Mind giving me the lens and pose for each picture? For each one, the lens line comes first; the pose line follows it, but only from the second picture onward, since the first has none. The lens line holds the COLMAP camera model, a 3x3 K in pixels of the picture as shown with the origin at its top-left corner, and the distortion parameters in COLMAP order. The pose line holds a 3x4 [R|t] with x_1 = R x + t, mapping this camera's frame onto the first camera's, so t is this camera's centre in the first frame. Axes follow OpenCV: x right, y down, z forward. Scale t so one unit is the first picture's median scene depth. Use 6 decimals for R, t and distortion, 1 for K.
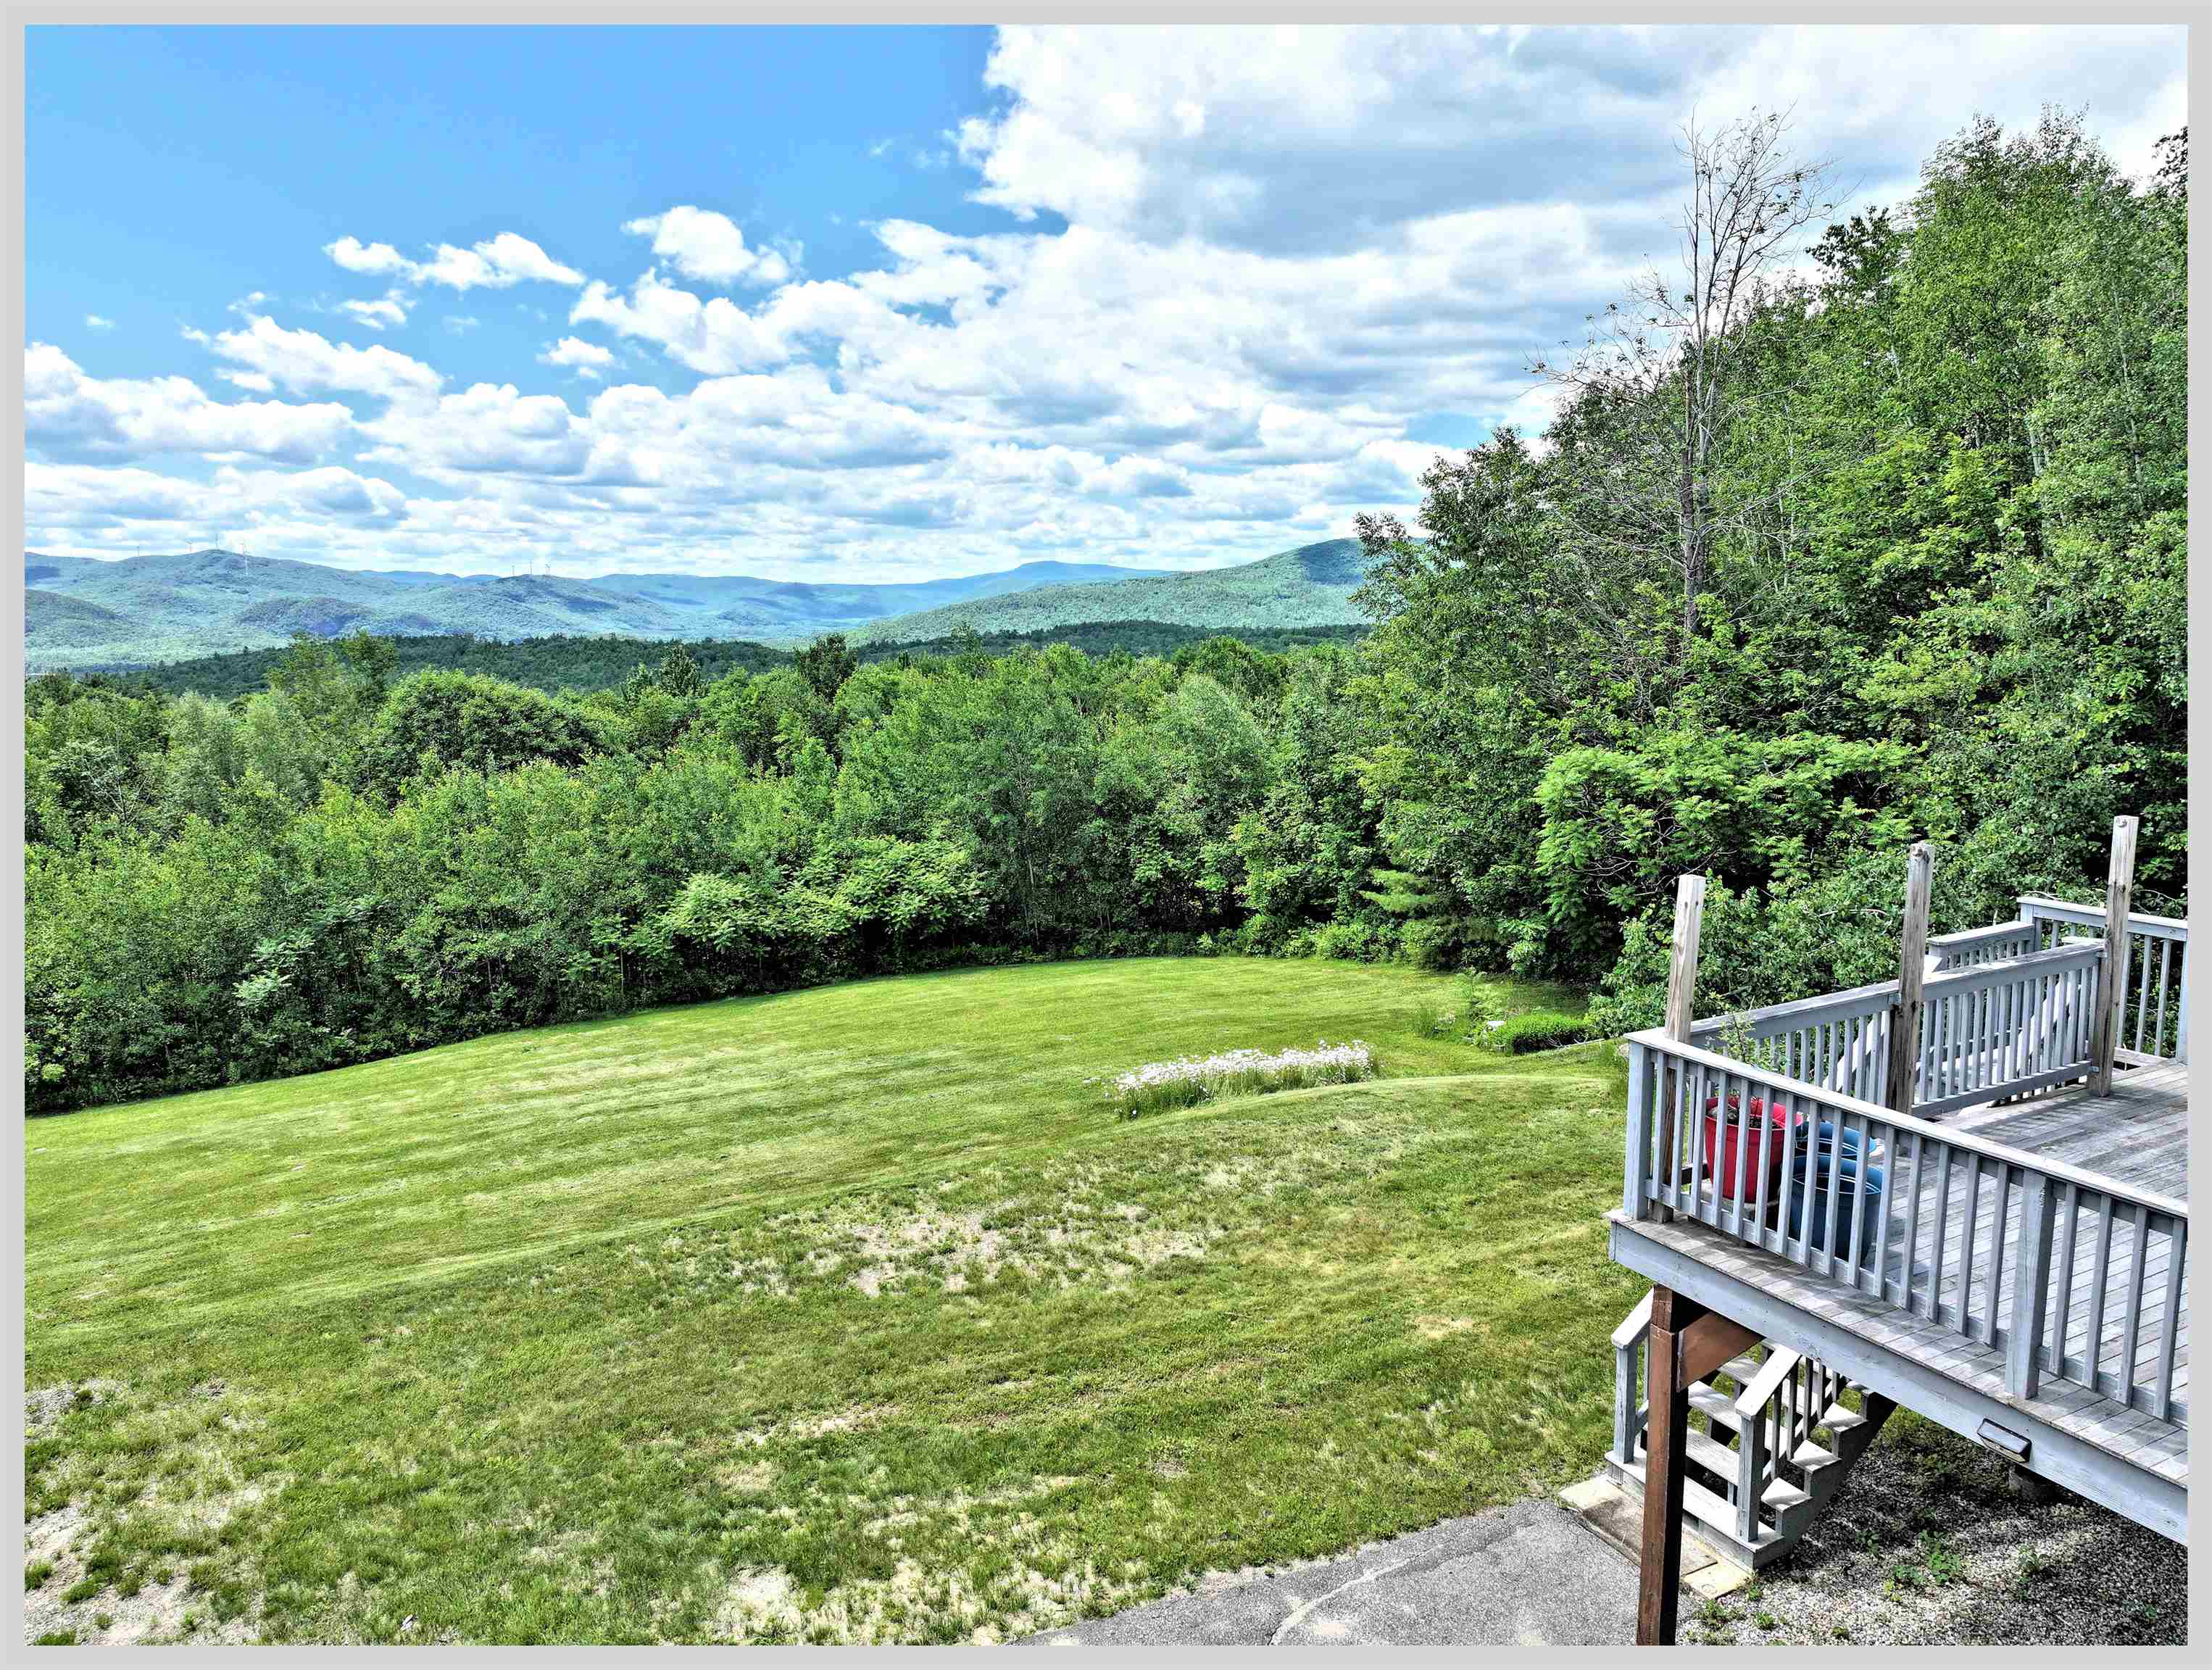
lens RADIAL K [[1528.9, 0, 1090.3], [0, 1528.9, 833.3], [0, 0, 1]] dist [0.030022, 0.001071]
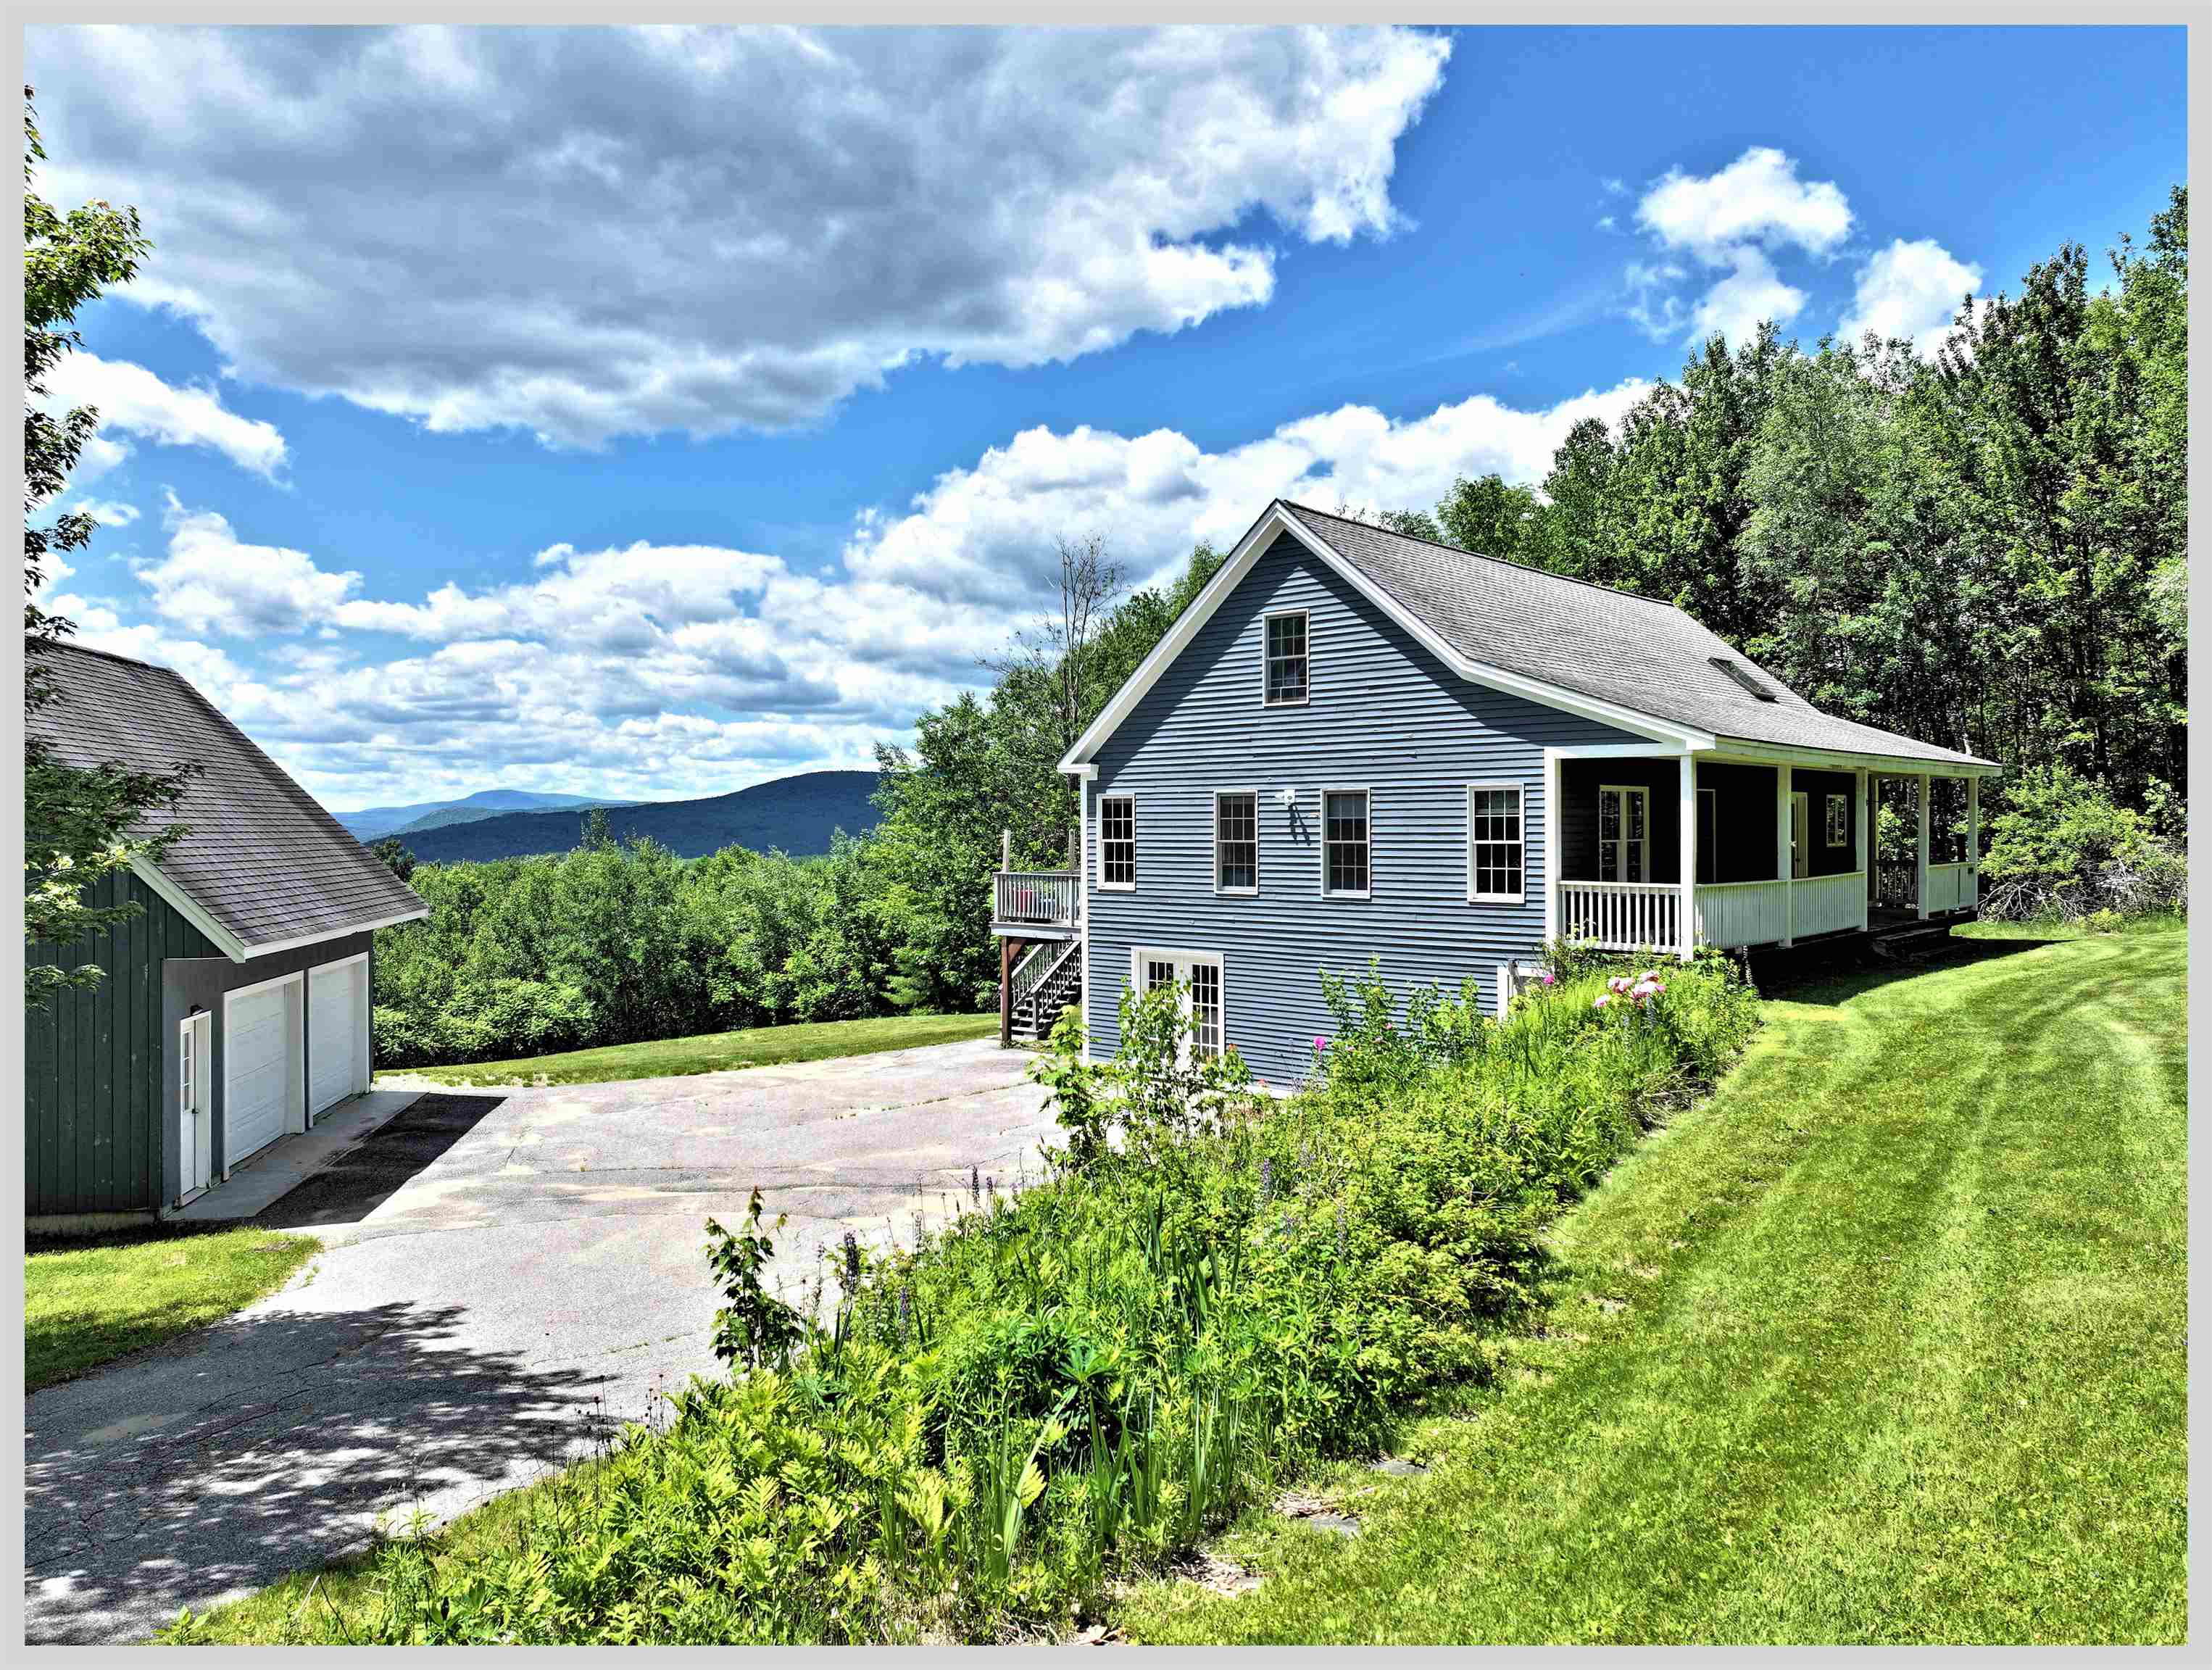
lens RADIAL K [[1525.7, 0, 1113.6], [0, 1525.7, 820.1], [0, 0, 1]] dist [0.003000, 0.006219]
pose [[0.938994, 0.006633, 0.343868, -0.106896], [0.048251, 0.987385, -0.150807, 0.094325], [-0.340531, 0.158199, 0.926829, -0.417682]]
